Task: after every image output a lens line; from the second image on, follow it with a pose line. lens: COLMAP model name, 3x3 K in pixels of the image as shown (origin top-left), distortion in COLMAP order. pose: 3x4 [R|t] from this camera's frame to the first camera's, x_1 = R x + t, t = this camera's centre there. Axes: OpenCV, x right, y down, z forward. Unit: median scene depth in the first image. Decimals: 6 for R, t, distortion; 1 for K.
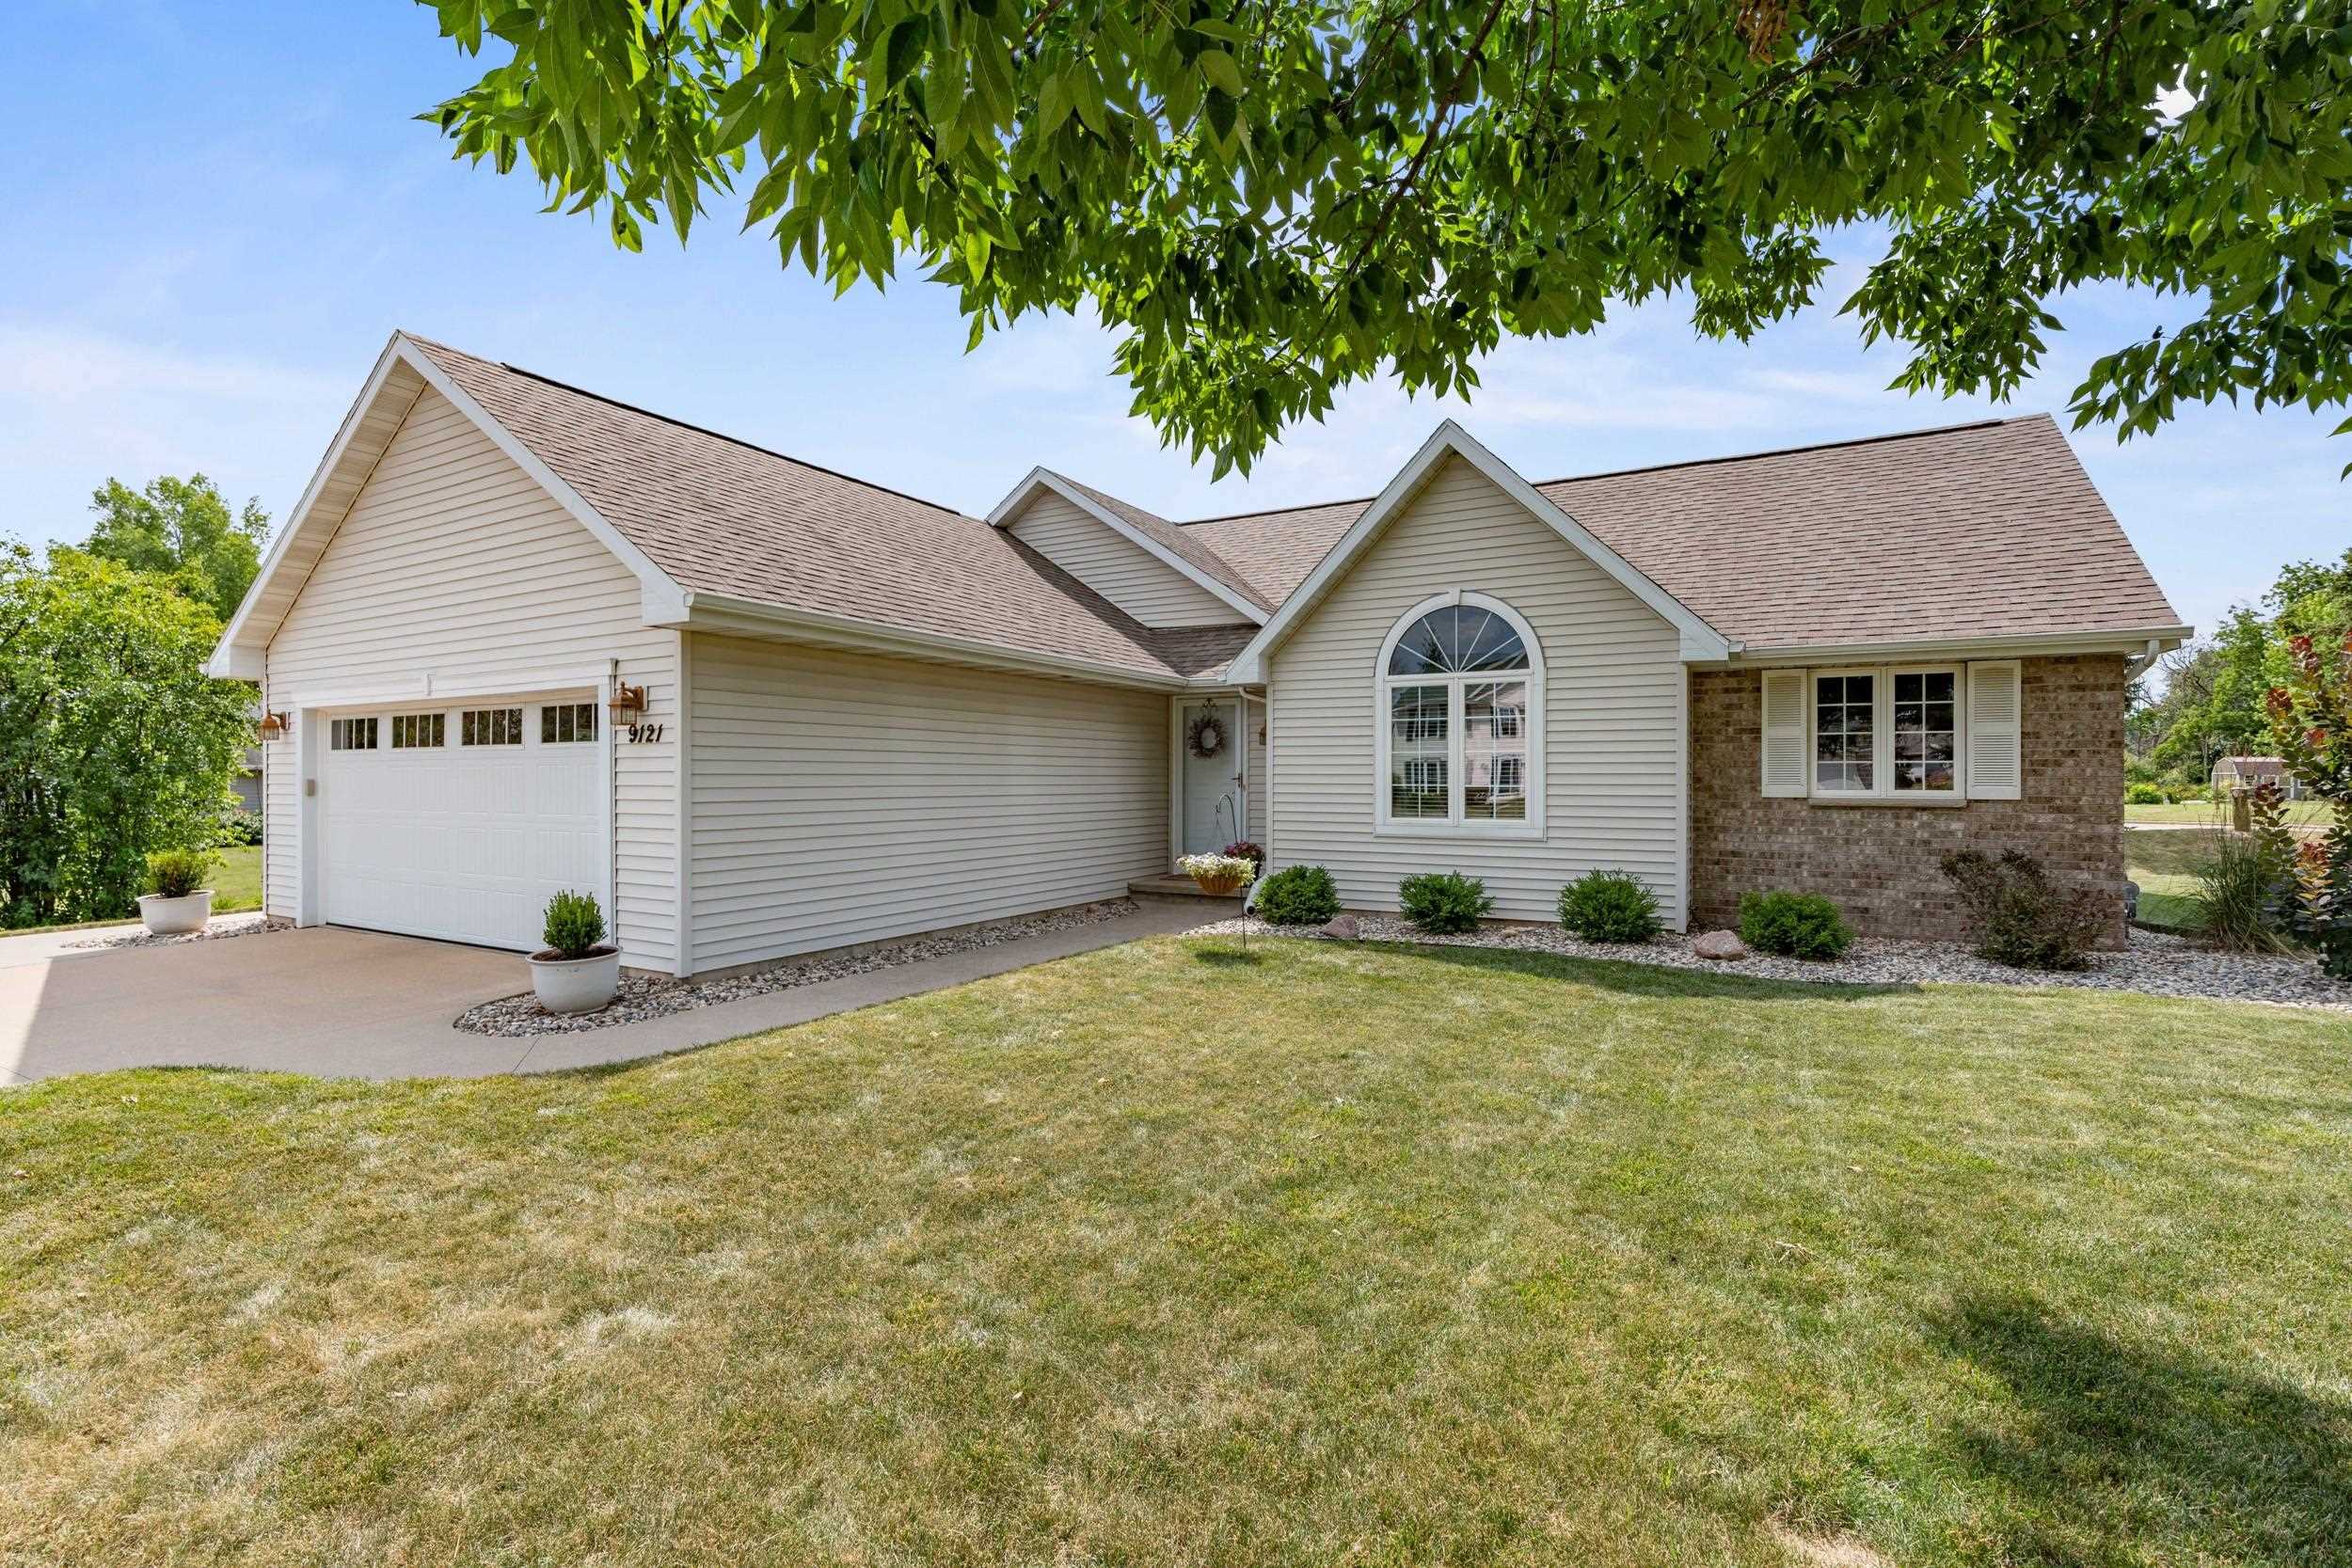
lens RADIAL K [[1063.5, 0, 1174.3], [0, 1063.5, 773.9], [0, 0, 1]] dist [-0.008014, 0.003065]
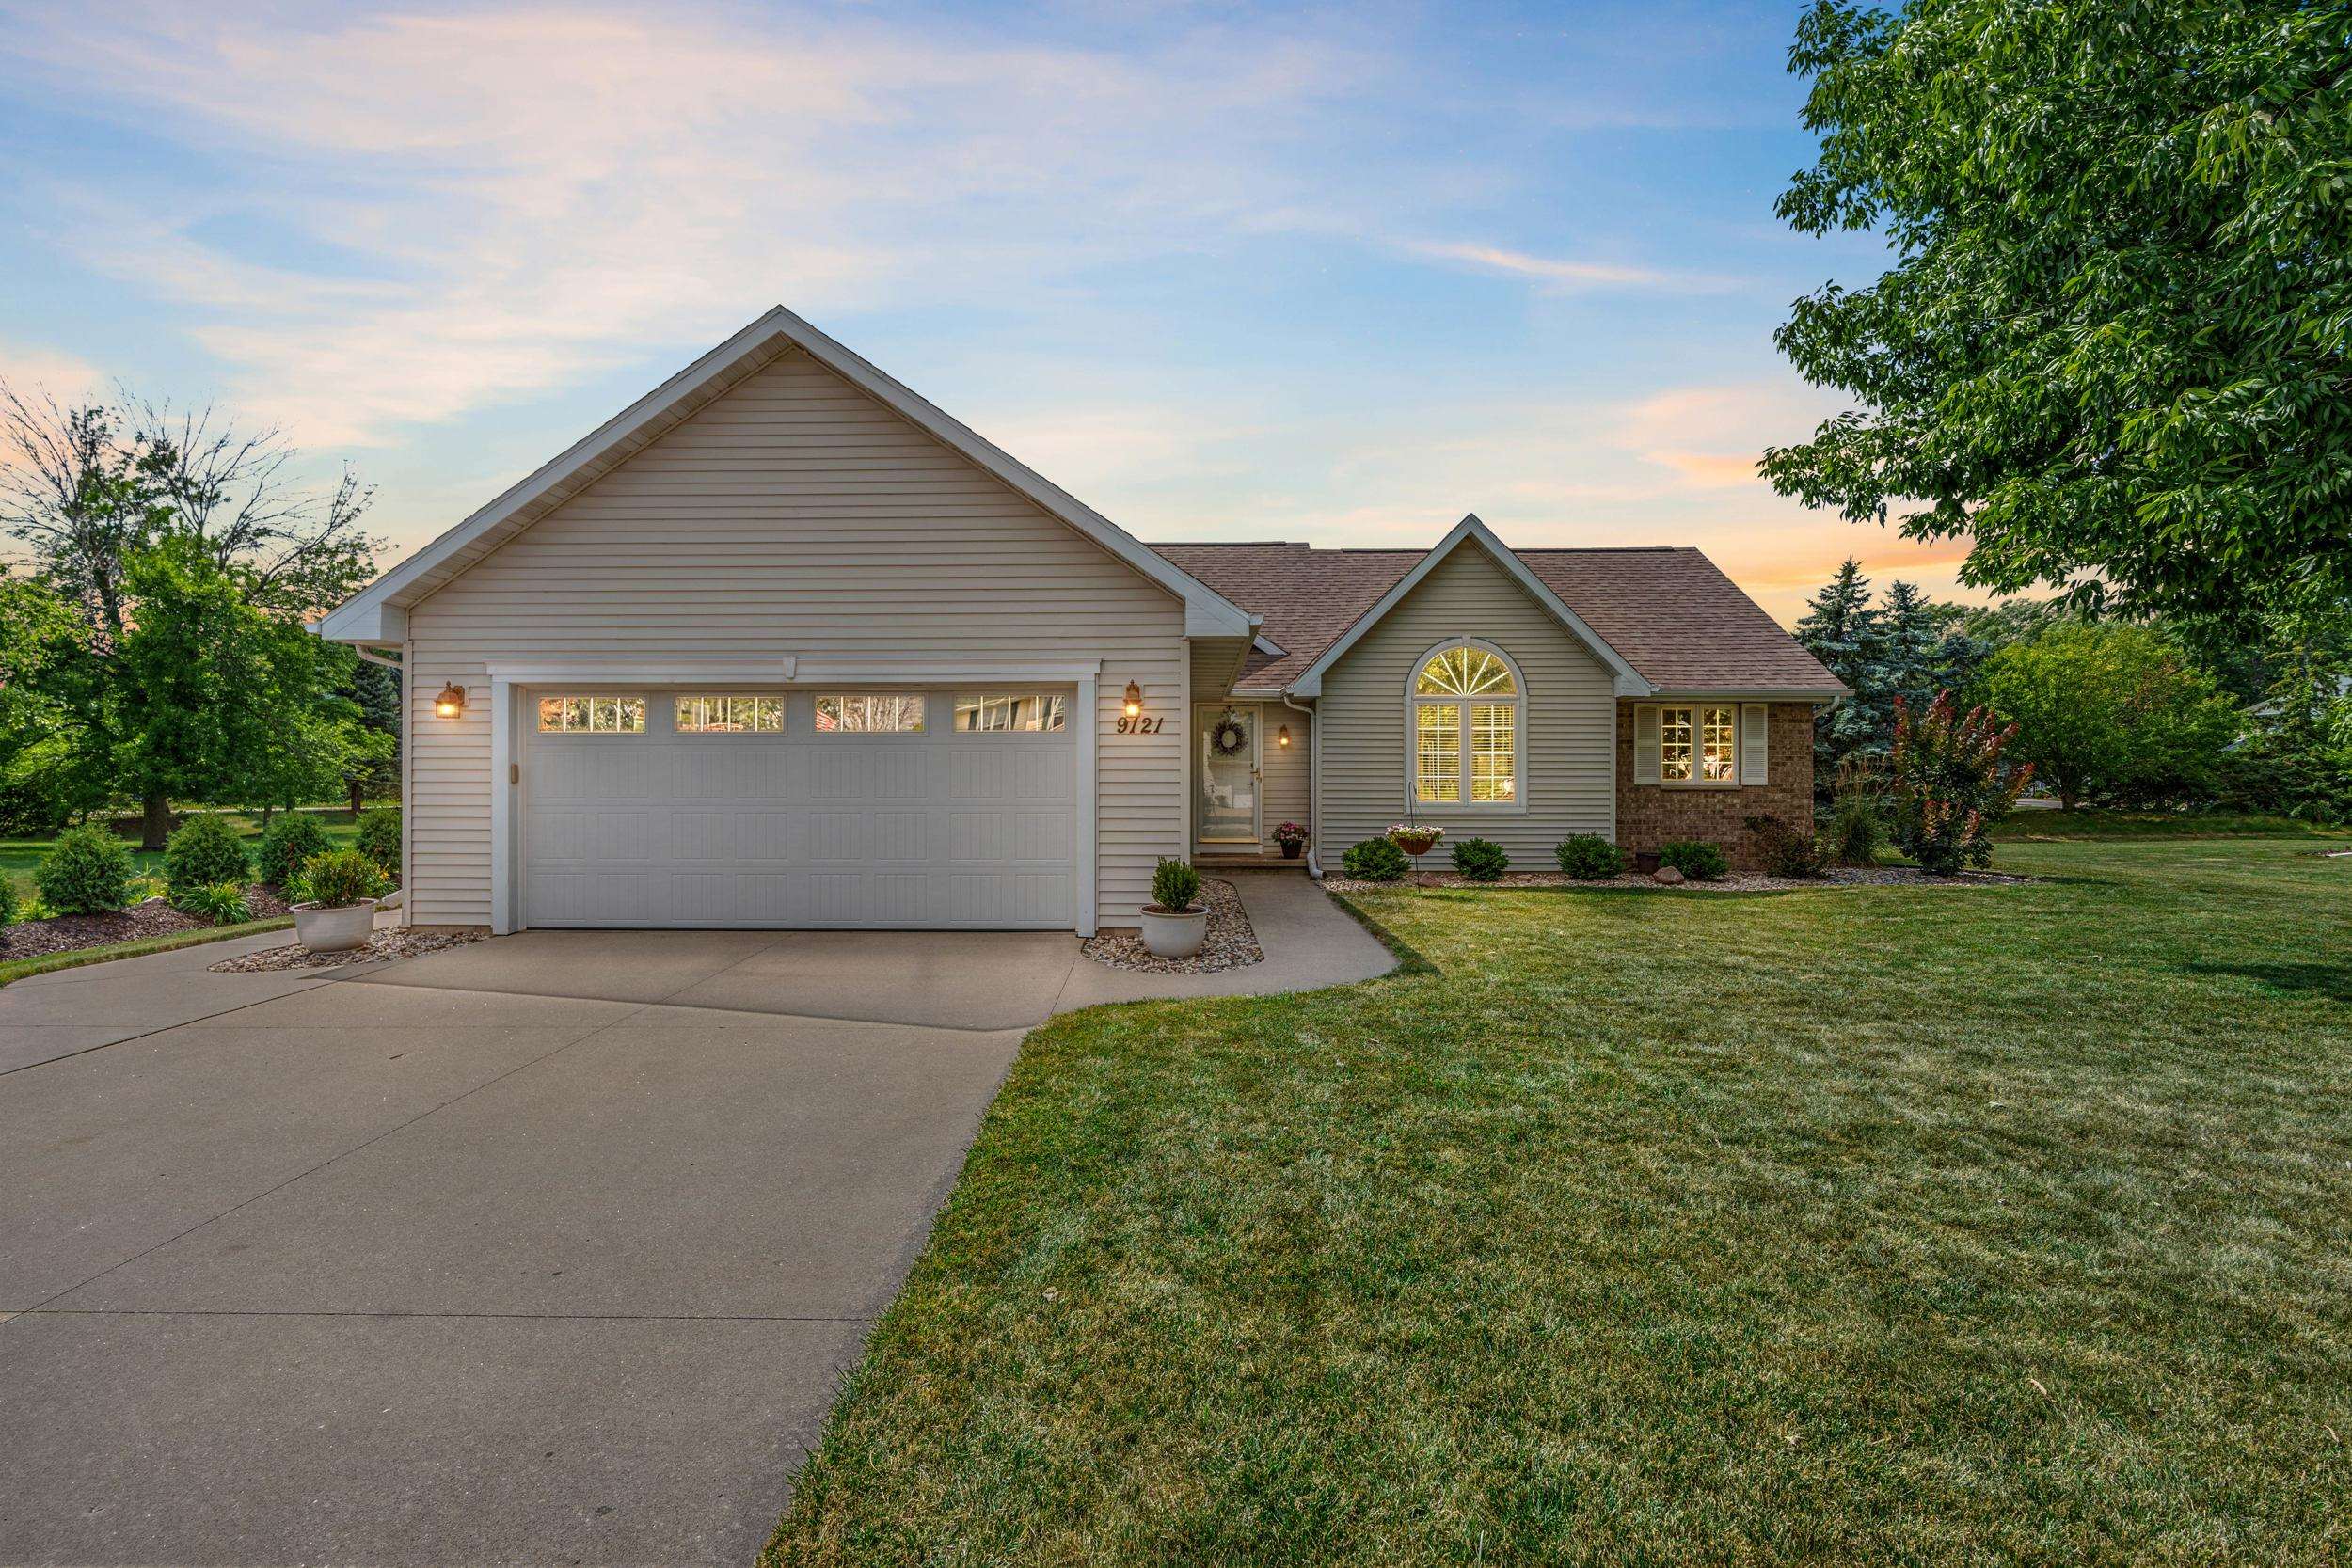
lens RADIAL K [[1063.5, 0, 1186.9], [0, 1063.5, 790.8], [0, 0, 1]] dist [-0.008014, 0.003065]
pose [[0.876032, -0.002613, 0.482246, -0.845279], [-0.001930, 0.999958, 0.008924, 0.019966], [-0.482249, -0.008748, 0.875990, -0.049159]]
